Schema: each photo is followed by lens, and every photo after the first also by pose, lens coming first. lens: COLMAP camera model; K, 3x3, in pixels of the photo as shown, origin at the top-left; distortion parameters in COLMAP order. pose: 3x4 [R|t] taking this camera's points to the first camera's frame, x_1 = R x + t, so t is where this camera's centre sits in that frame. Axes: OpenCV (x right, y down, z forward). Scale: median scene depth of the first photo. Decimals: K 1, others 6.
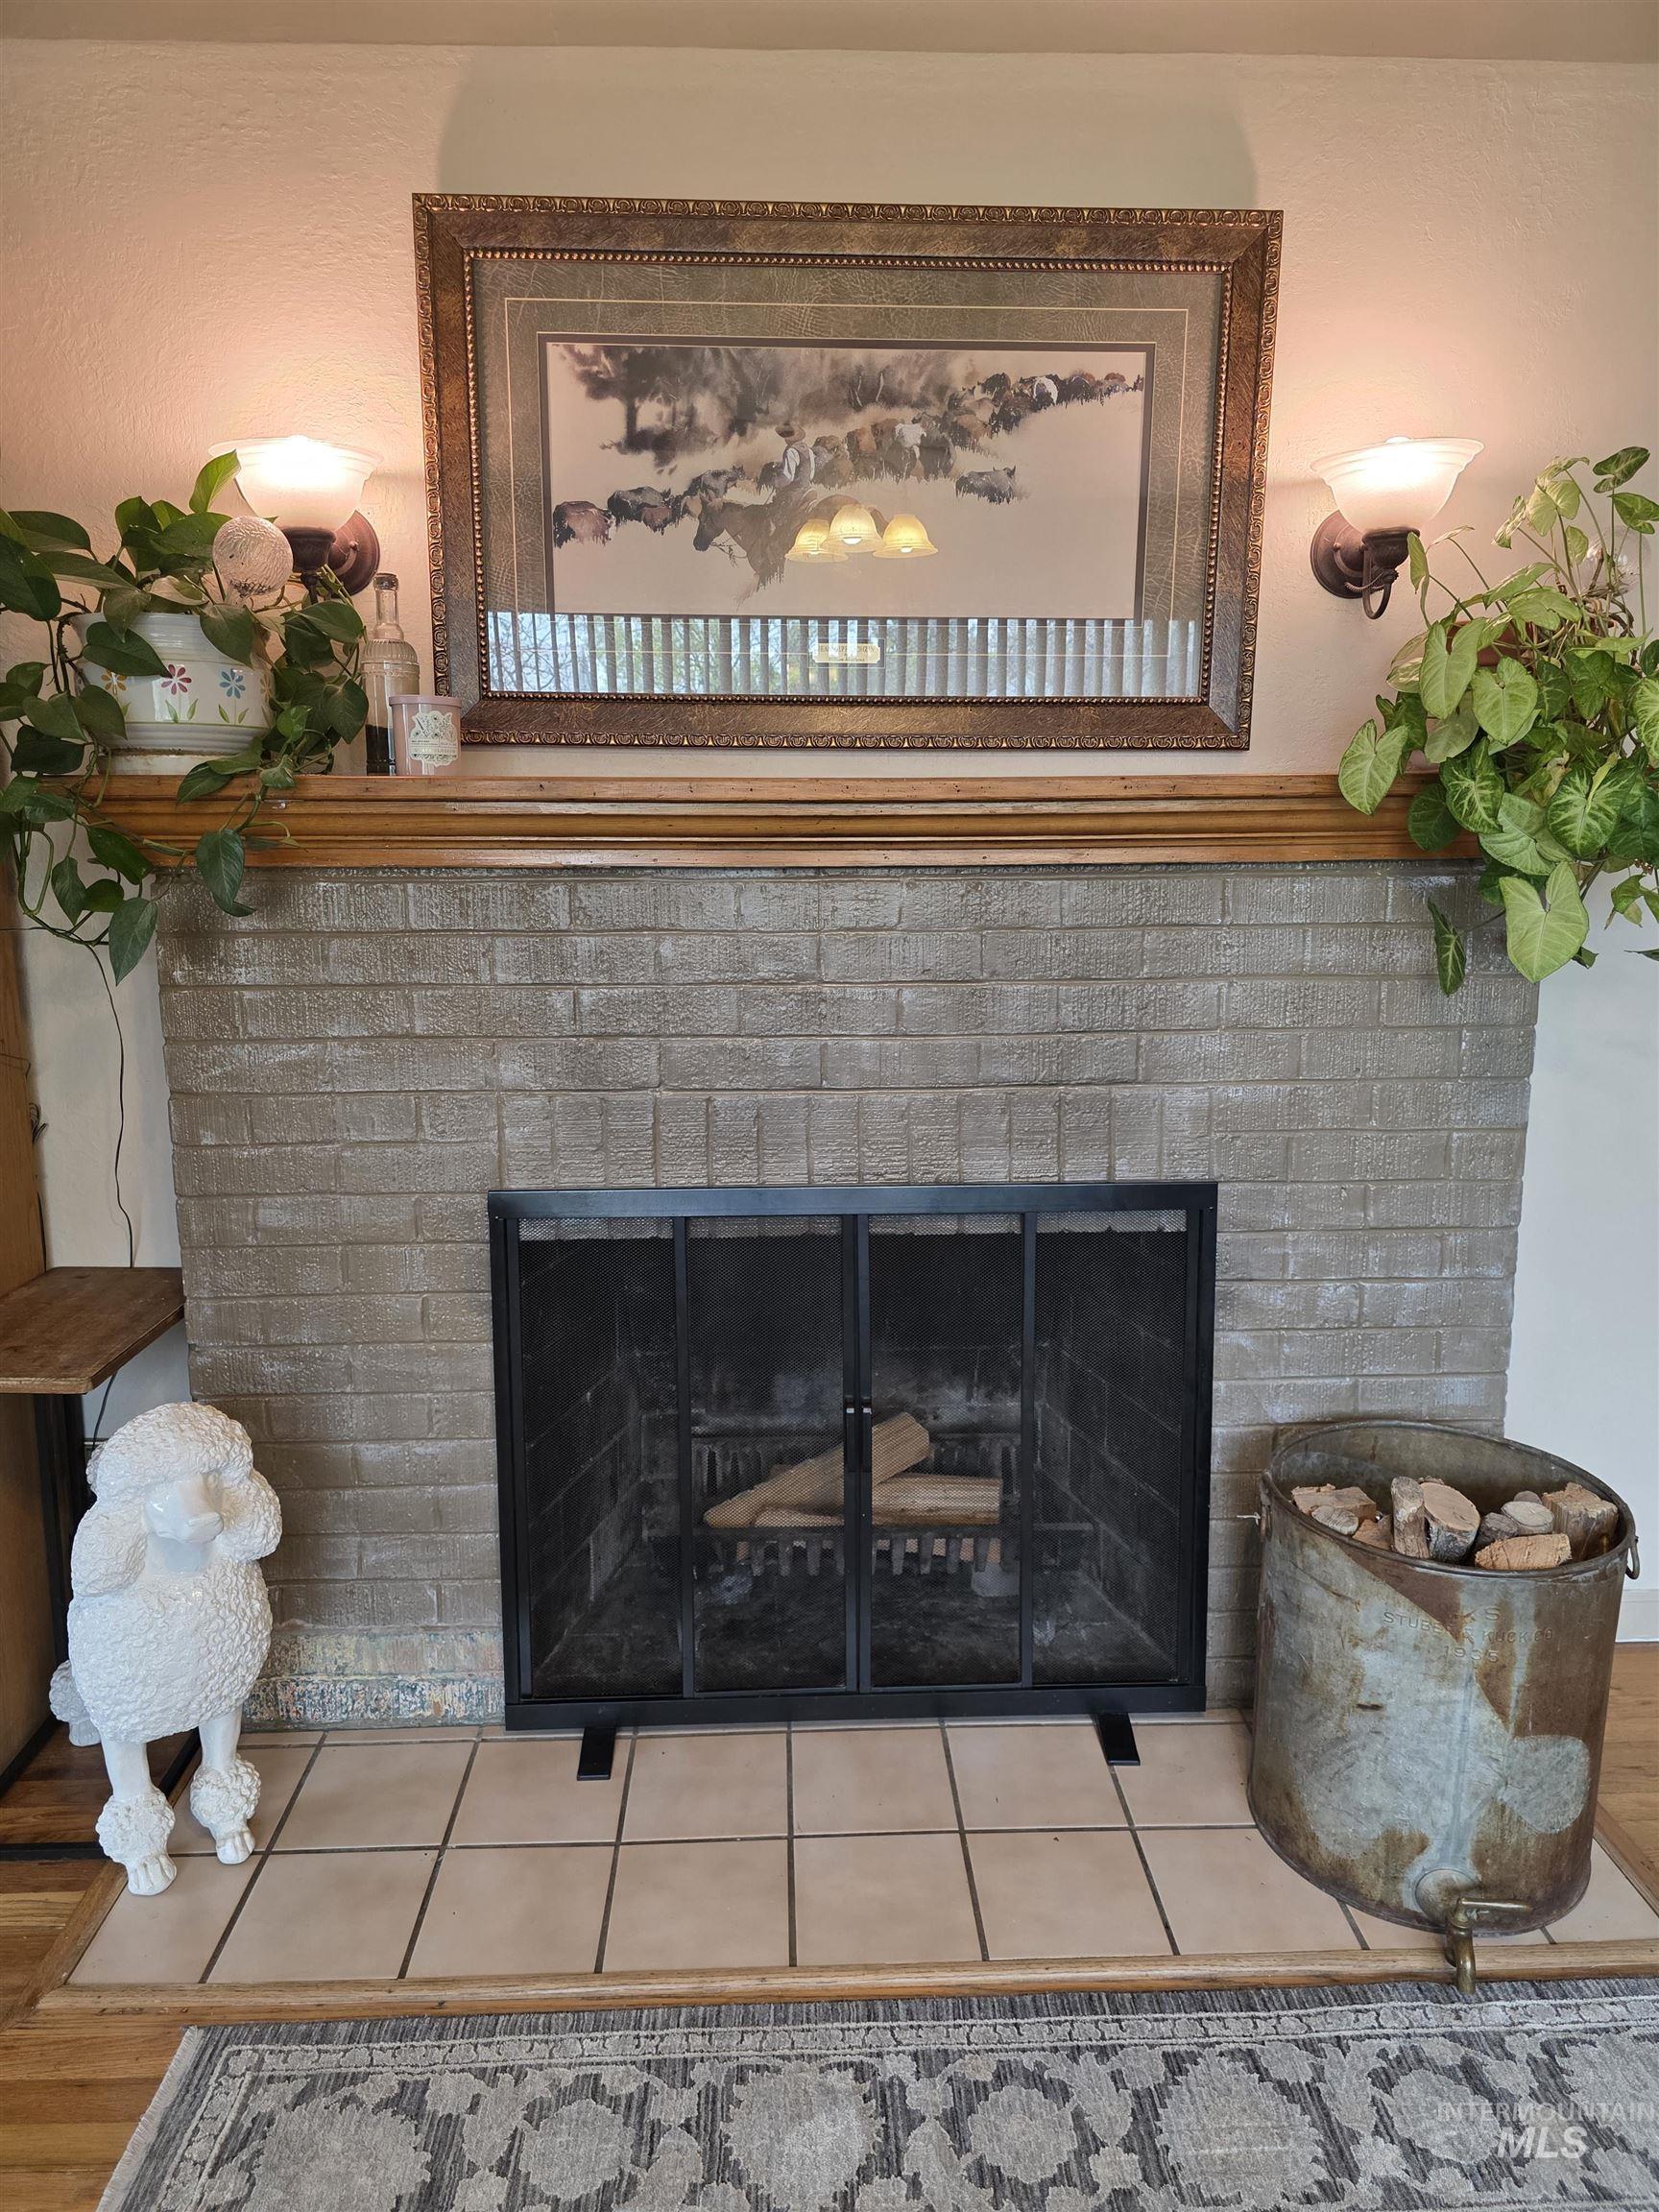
lens RADIAL K [[1512.7, 0, 834.0], [0, 1512.7, 1096.5], [0, 0, 1]] dist [0.068513, -0.067668]
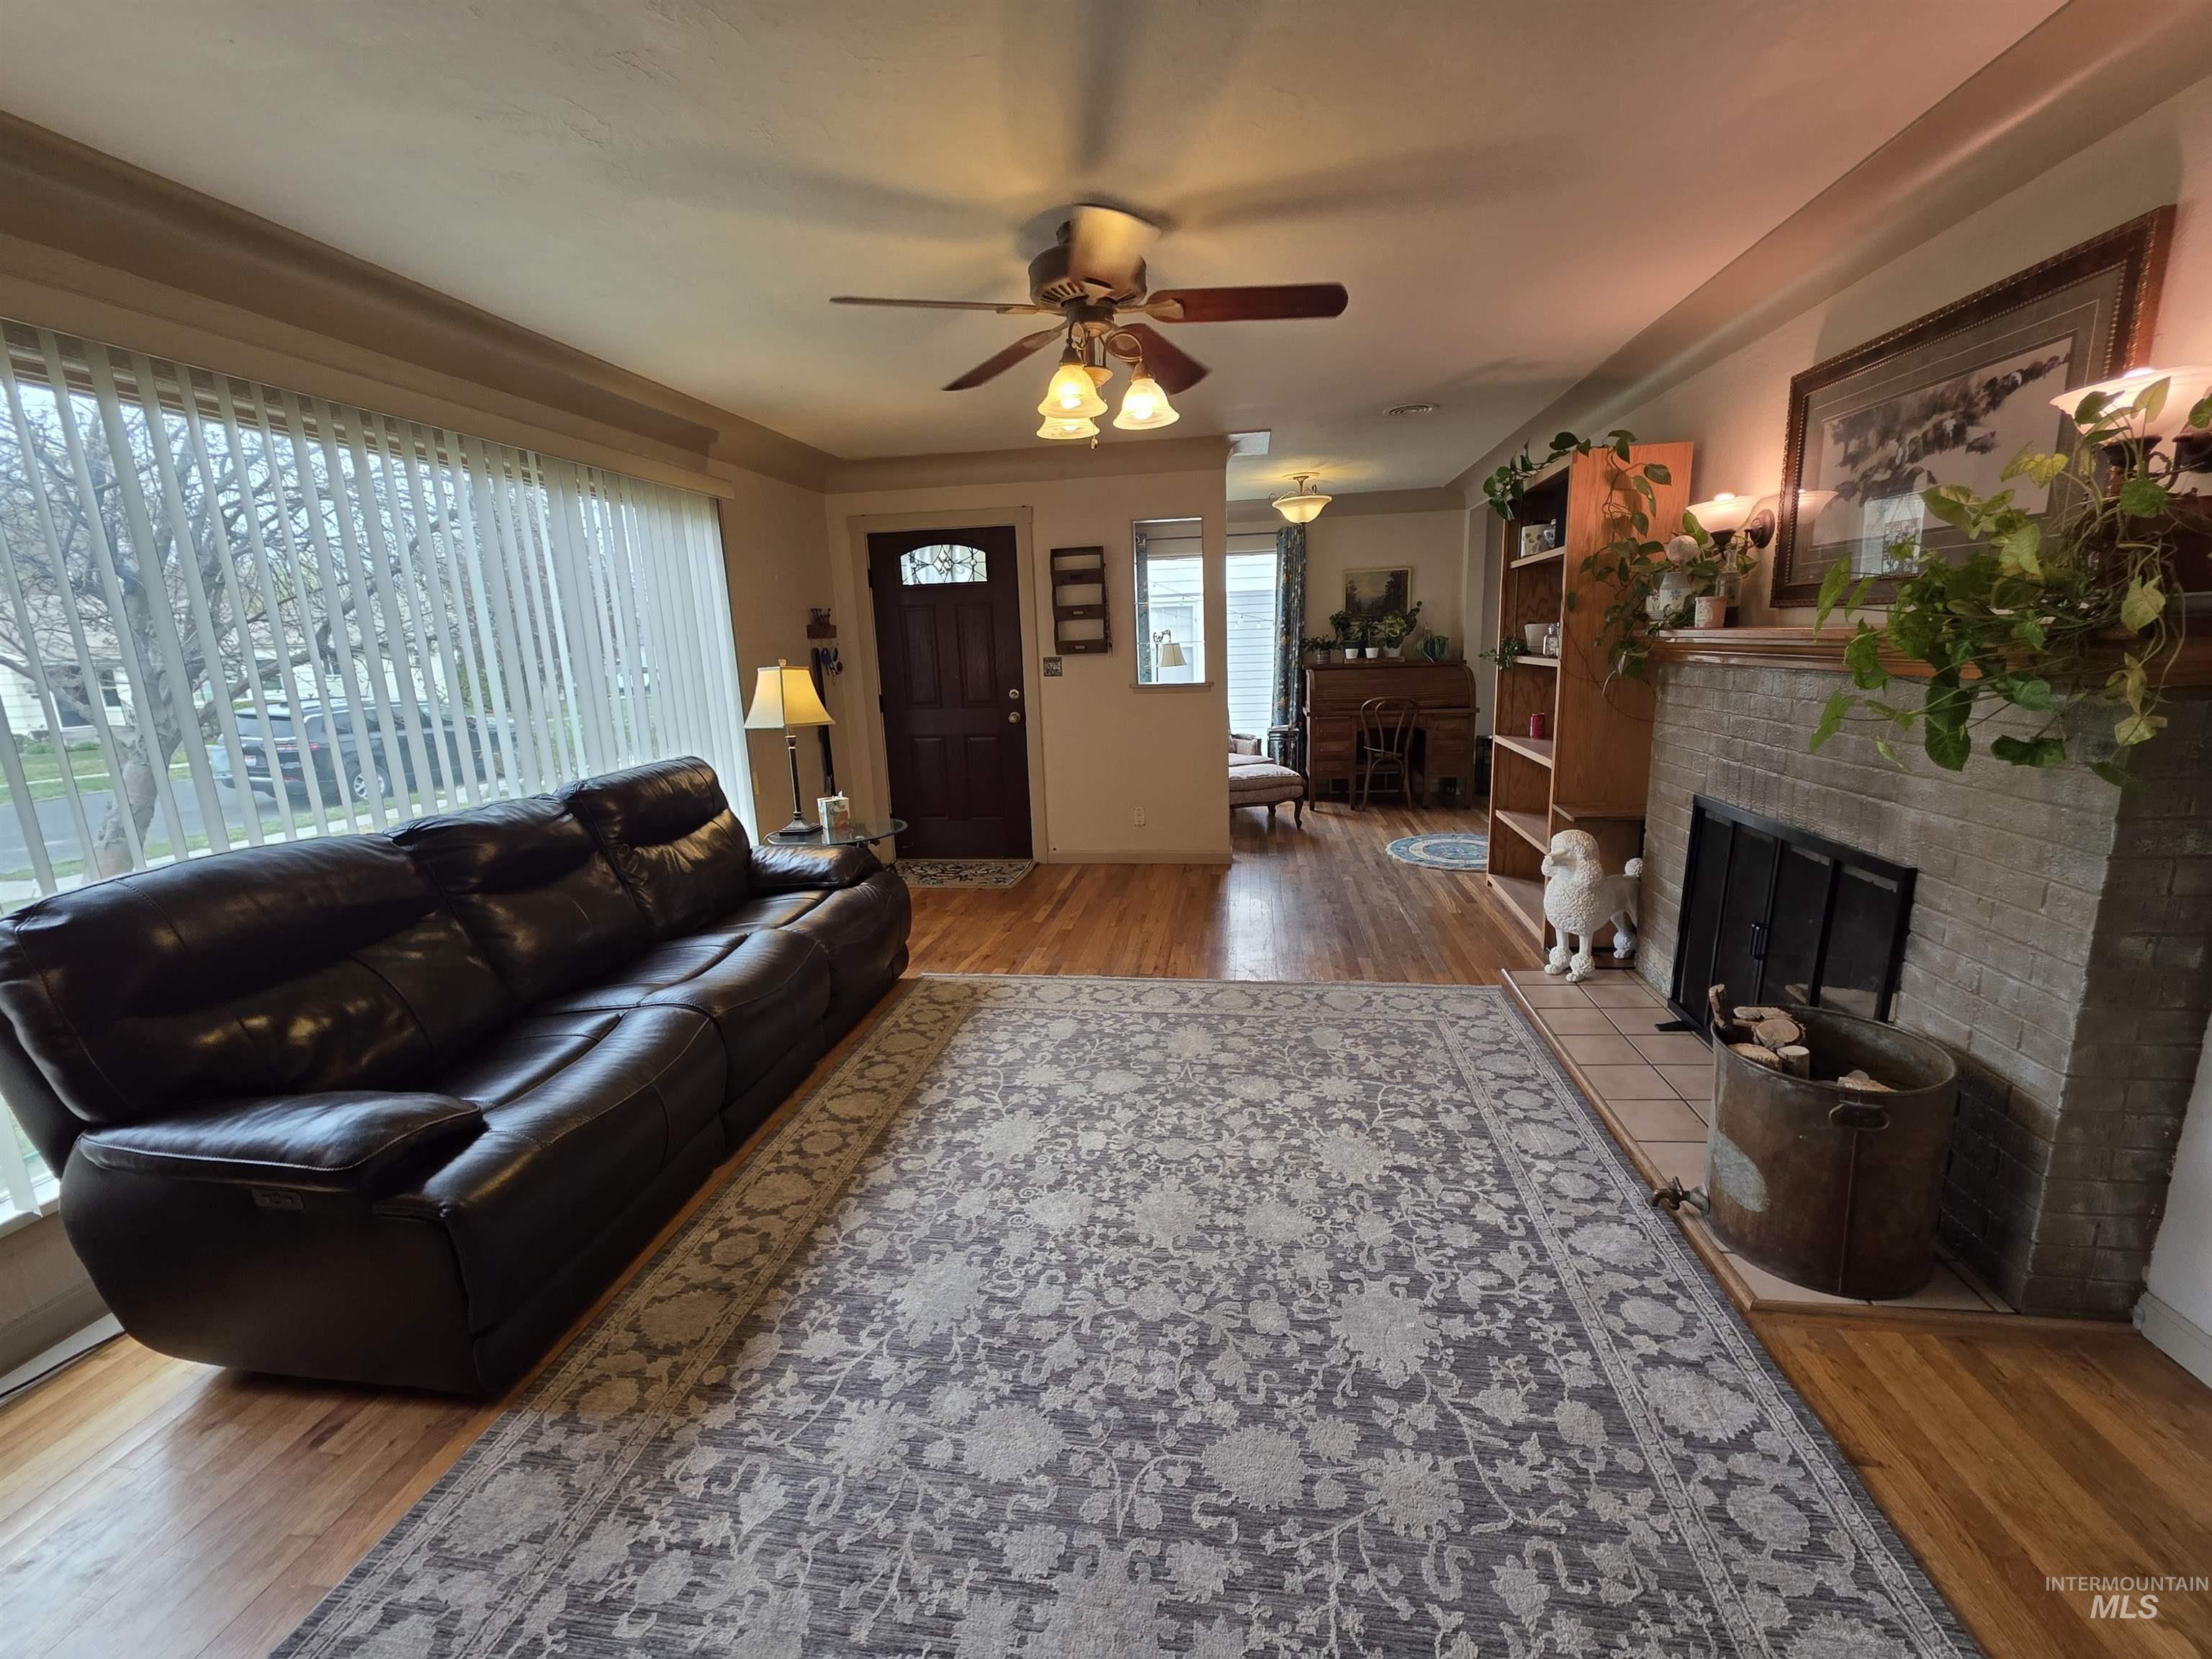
lens RADIAL K [[886.6, 0, 1115.6], [0, 886.6, 828.7], [0, 0, 1]] dist [0.000828, -0.000022]
pose [[-0.185514, 0.215735, -0.958667, 1.326861], [-0.131379, 0.961398, 0.241773, -0.105136], [0.973819, 0.170801, -0.150009, 0.293179]]
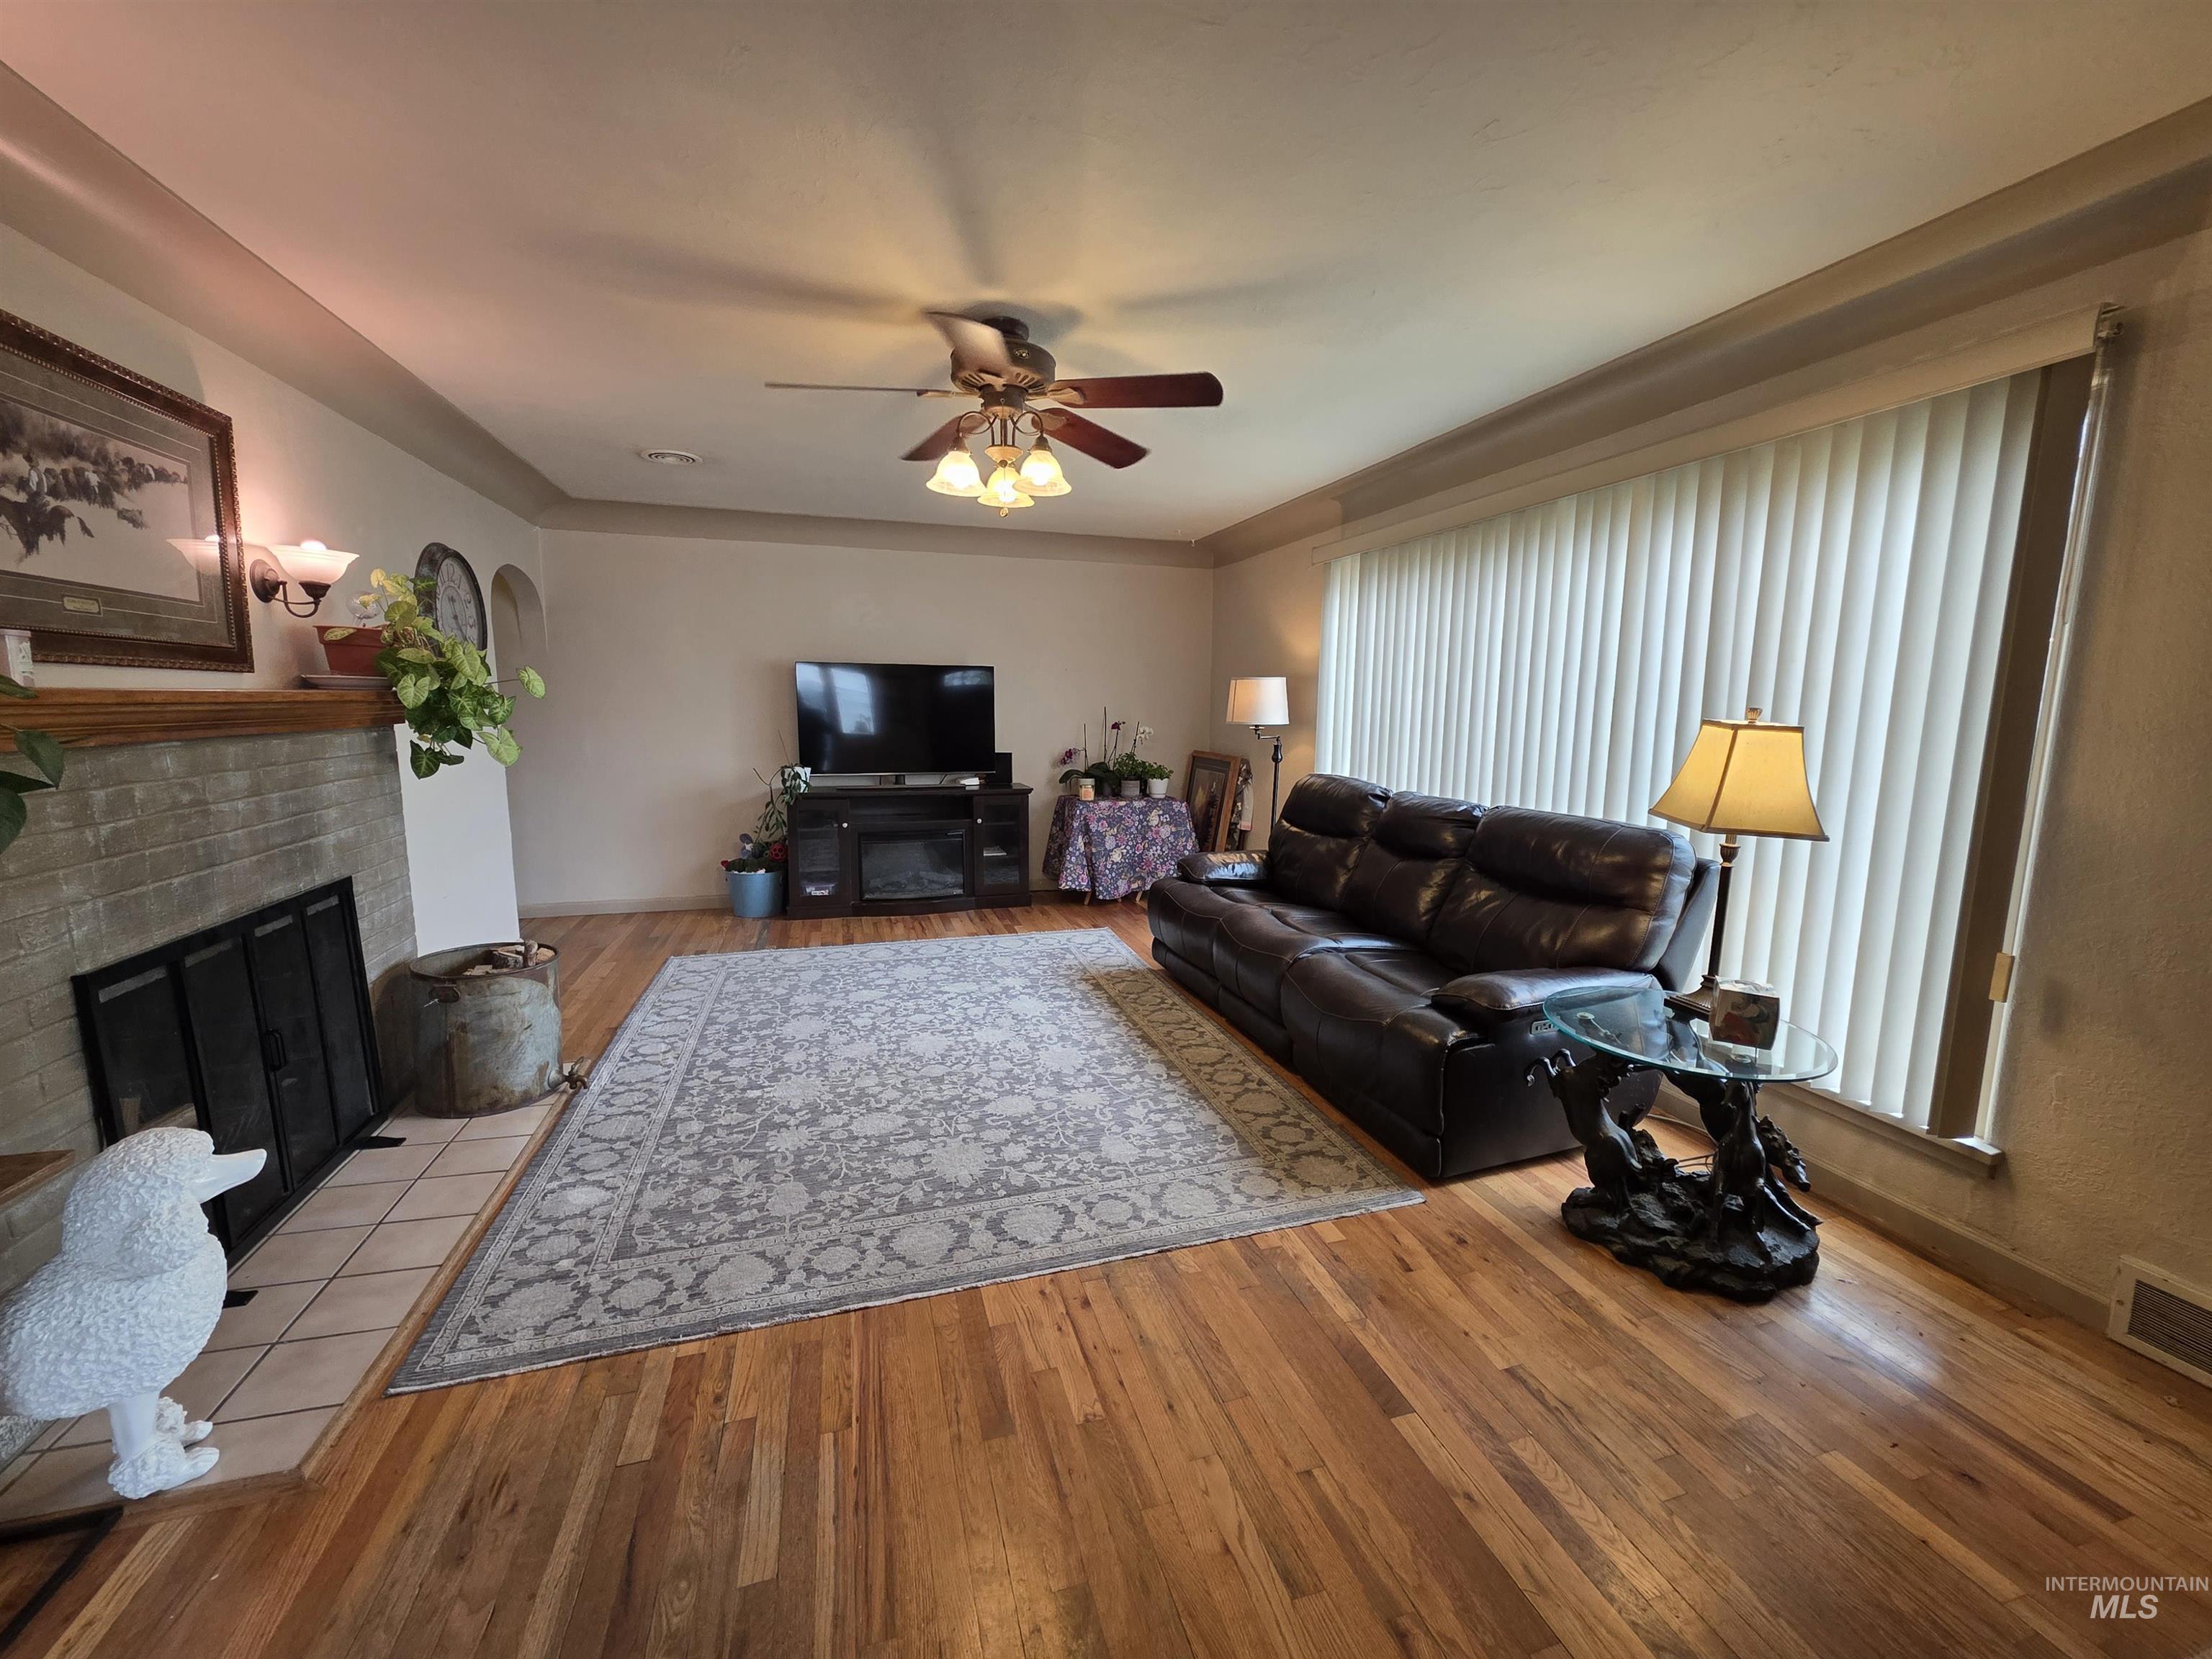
lens RADIAL K [[886.6, 0, 1115.6], [0, 886.6, 828.7], [0, 0, 1]] dist [0.000828, -0.000022]
pose [[-0.259834, -0.141160, 0.955280, -1.217144], [0.153954, 0.970549, 0.185292, -0.073283], [-0.953302, 0.195215, -0.230450, 0.240550]]
